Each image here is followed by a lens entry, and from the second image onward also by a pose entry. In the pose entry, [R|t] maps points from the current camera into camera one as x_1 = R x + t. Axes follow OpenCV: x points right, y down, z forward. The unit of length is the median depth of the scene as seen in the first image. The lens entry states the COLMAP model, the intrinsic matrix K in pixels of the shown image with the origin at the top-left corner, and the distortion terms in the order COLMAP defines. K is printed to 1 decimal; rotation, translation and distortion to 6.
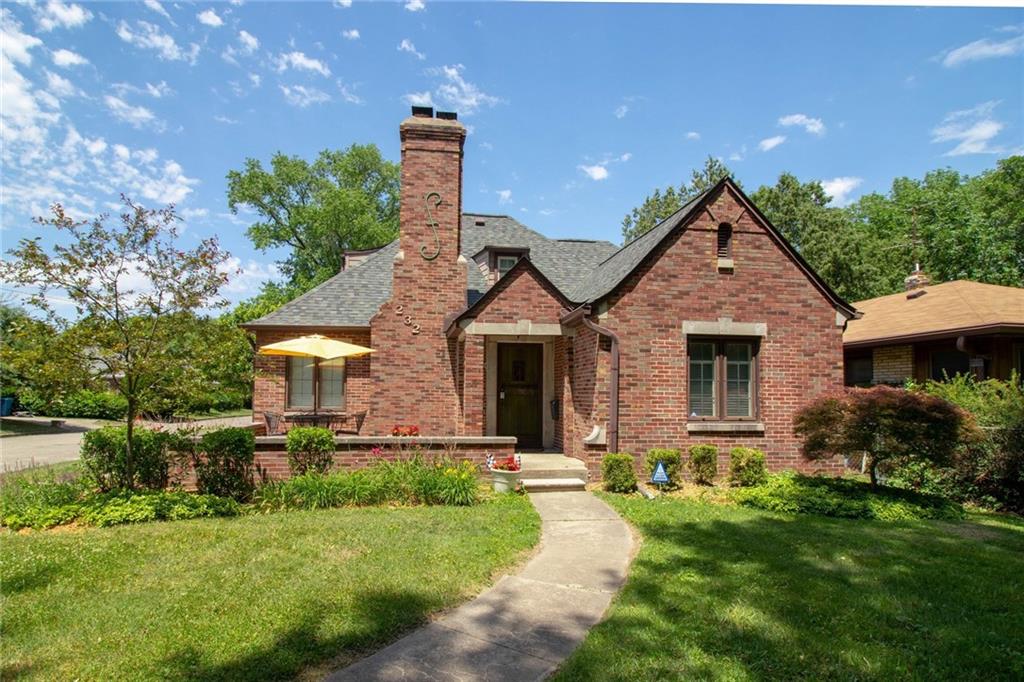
lens RADIAL K [[483.9, 0, 511.9], [0, 483.9, 352.0], [0, 0, 1]] dist [-0.012895, -0.000915]
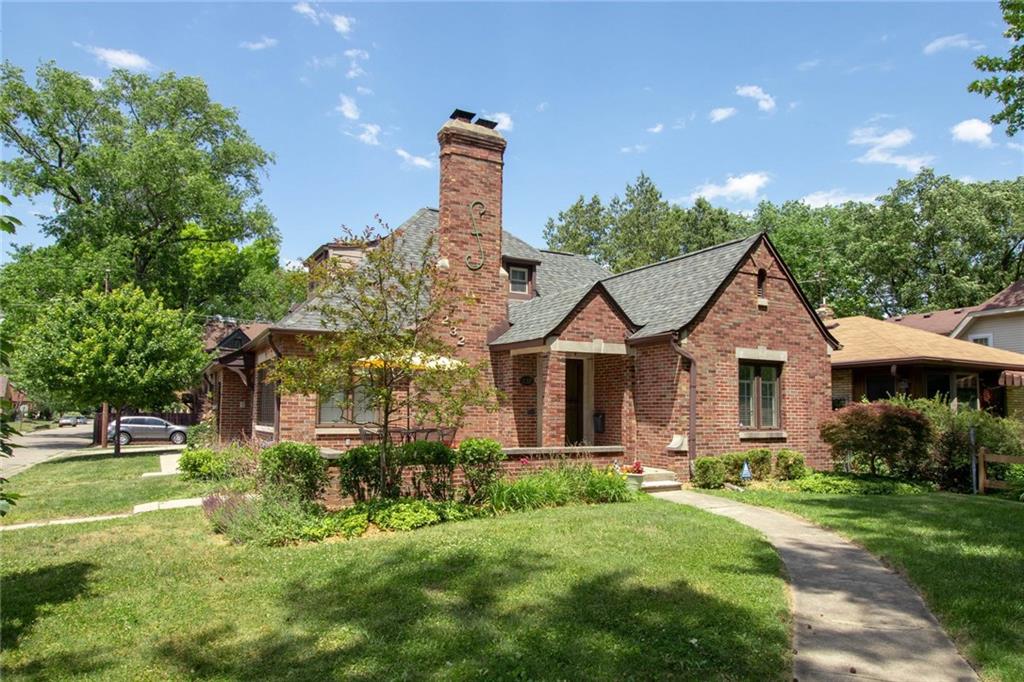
lens RADIAL K [[611.0, 0, 511.6], [0, 611.0, 336.7], [0, 0, 1]] dist [-0.005769, -0.001165]
pose [[0.936179, 0.041350, 0.349084, -0.682690], [-0.030006, 0.998833, -0.037845, -0.015449], [-0.350242, 0.024955, 0.936327, -0.230117]]
